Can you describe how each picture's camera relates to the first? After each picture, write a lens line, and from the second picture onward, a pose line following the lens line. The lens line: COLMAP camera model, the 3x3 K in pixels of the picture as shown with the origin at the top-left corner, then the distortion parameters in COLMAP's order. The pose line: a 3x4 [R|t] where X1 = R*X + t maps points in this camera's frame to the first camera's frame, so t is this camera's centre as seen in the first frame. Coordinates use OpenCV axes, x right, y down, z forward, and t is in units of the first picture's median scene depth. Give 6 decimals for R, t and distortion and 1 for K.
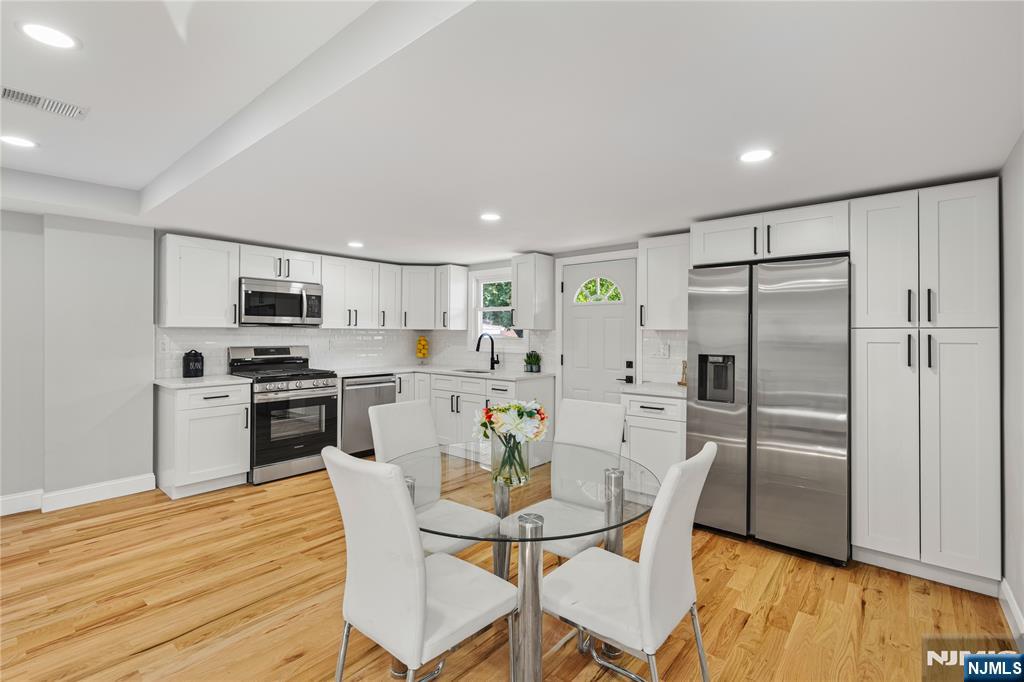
lens RADIAL K [[461.9, 0, 516.5], [0, 461.9, 332.3], [0, 0, 1]] dist [-0.004466, -0.000033]
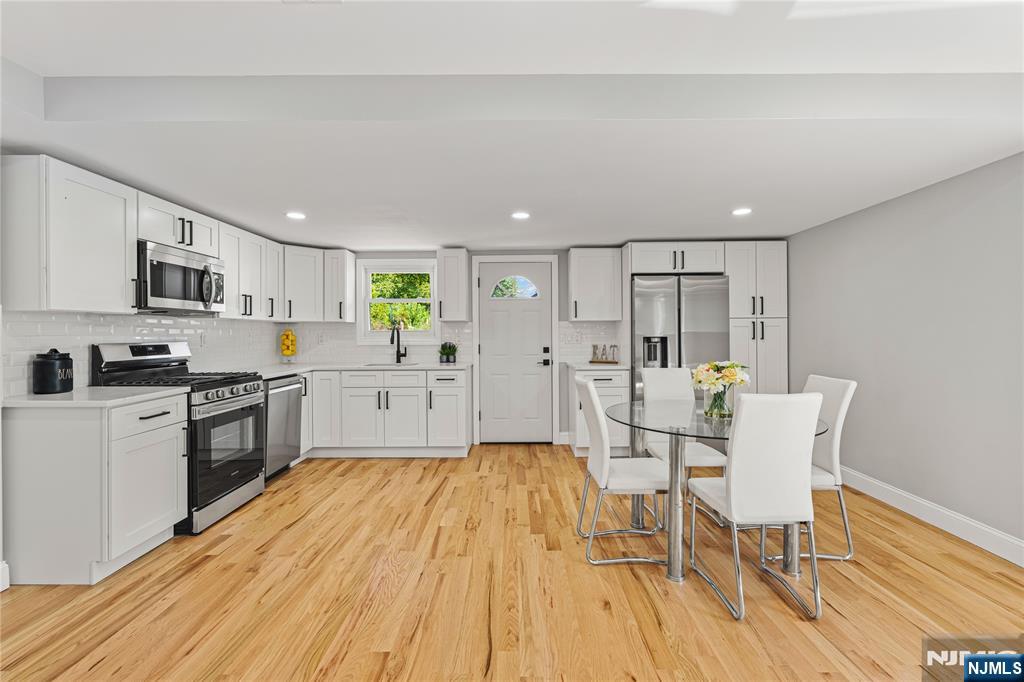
lens RADIAL K [[458.7, 0, 514.3], [0, 458.7, 336.3], [0, 0, 1]] dist [-0.005126, 0.000138]
pose [[0.767750, -0.014798, 0.640579, -0.576236], [0.009516, 0.999886, 0.011693, 0.018711], [-0.640679, -0.002882, 0.767804, 0.127396]]
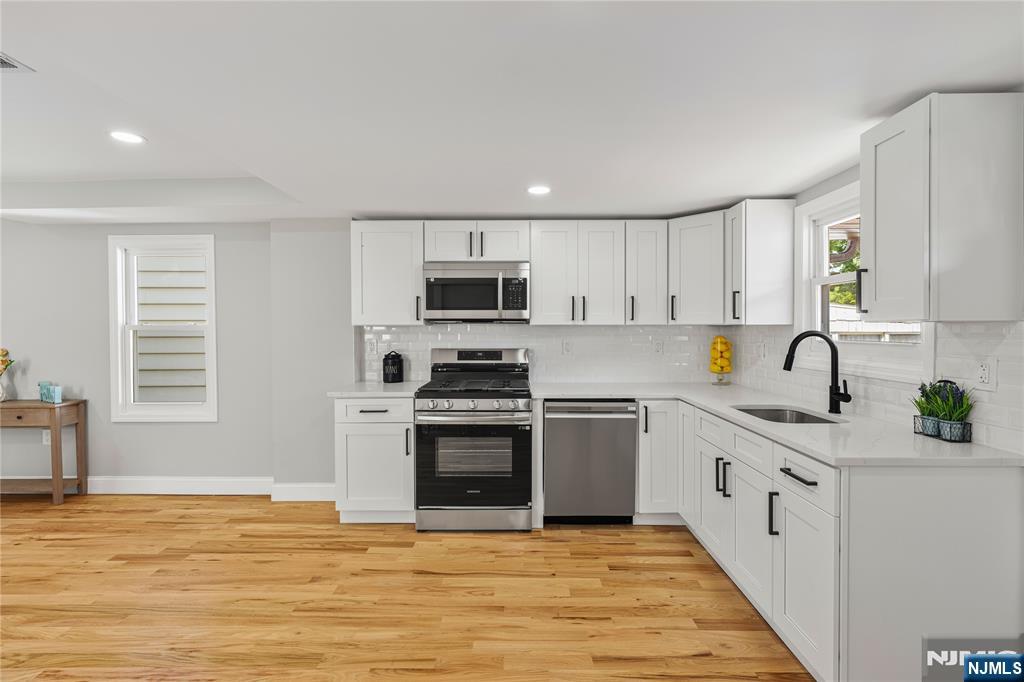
lens RADIAL K [[458.7, 0, 514.3], [0, 458.7, 336.3], [0, 0, 1]] dist [-0.005126, 0.000138]
pose [[0.637094, 0.006543, -0.770758, 0.108635], [0.004966, 0.999908, 0.012593, -0.000143], [0.770770, -0.011851, 0.637003, 0.580322]]
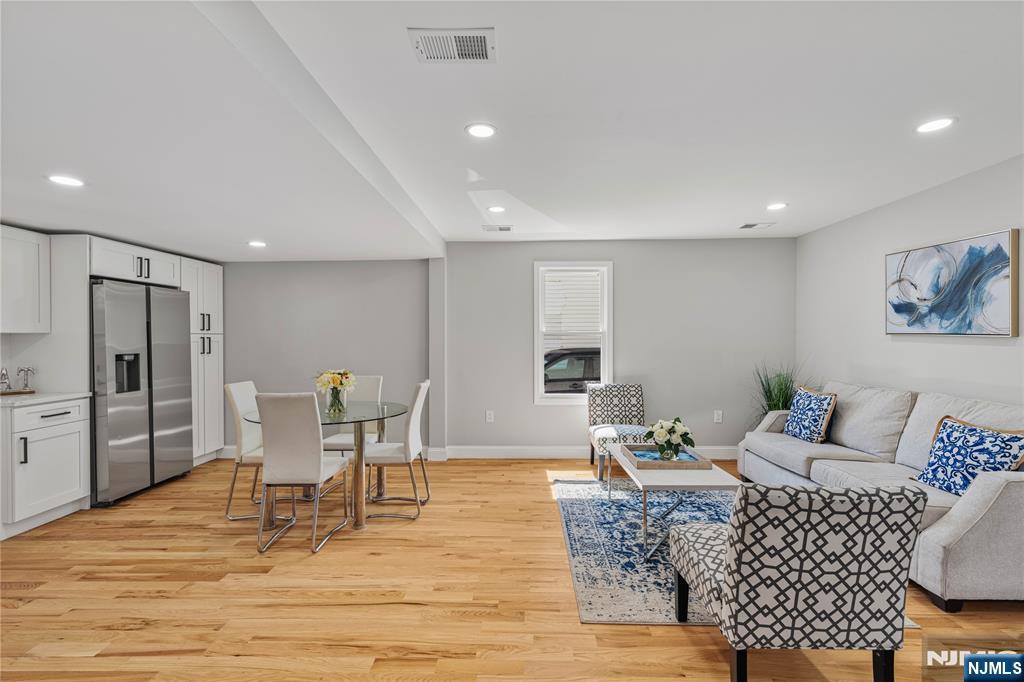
lens RADIAL K [[458.7, 0, 514.3], [0, 458.7, 336.3], [0, 0, 1]] dist [-0.005126, 0.000138]
pose [[-0.624720, 0.004001, 0.780838, -0.815667], [0.002056, 0.999992, -0.003479, 0.006177], [-0.780846, -0.000567, -0.624724, 0.670078]]
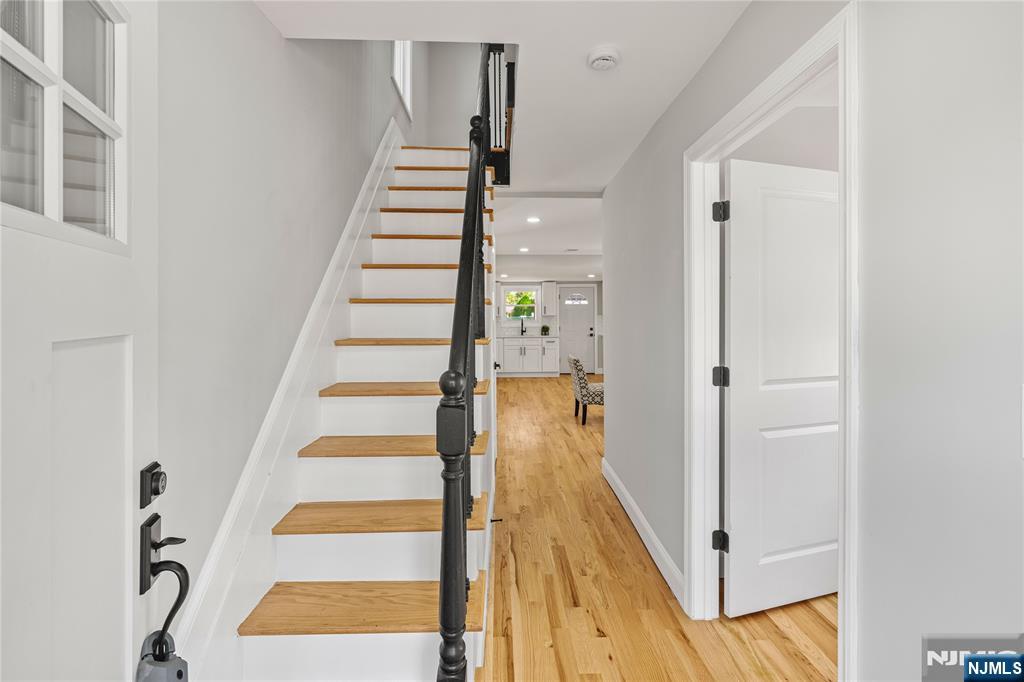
lens RADIAL K [[458.7, 0, 514.3], [0, 458.7, 336.3], [0, 0, 1]] dist [-0.005126, 0.000138]
pose [[0.750718, -0.038783, 0.659483, -1.703034], [0.009764, 0.998818, 0.047624, -0.014637], [-0.660550, -0.029313, 0.750209, -0.602208]]
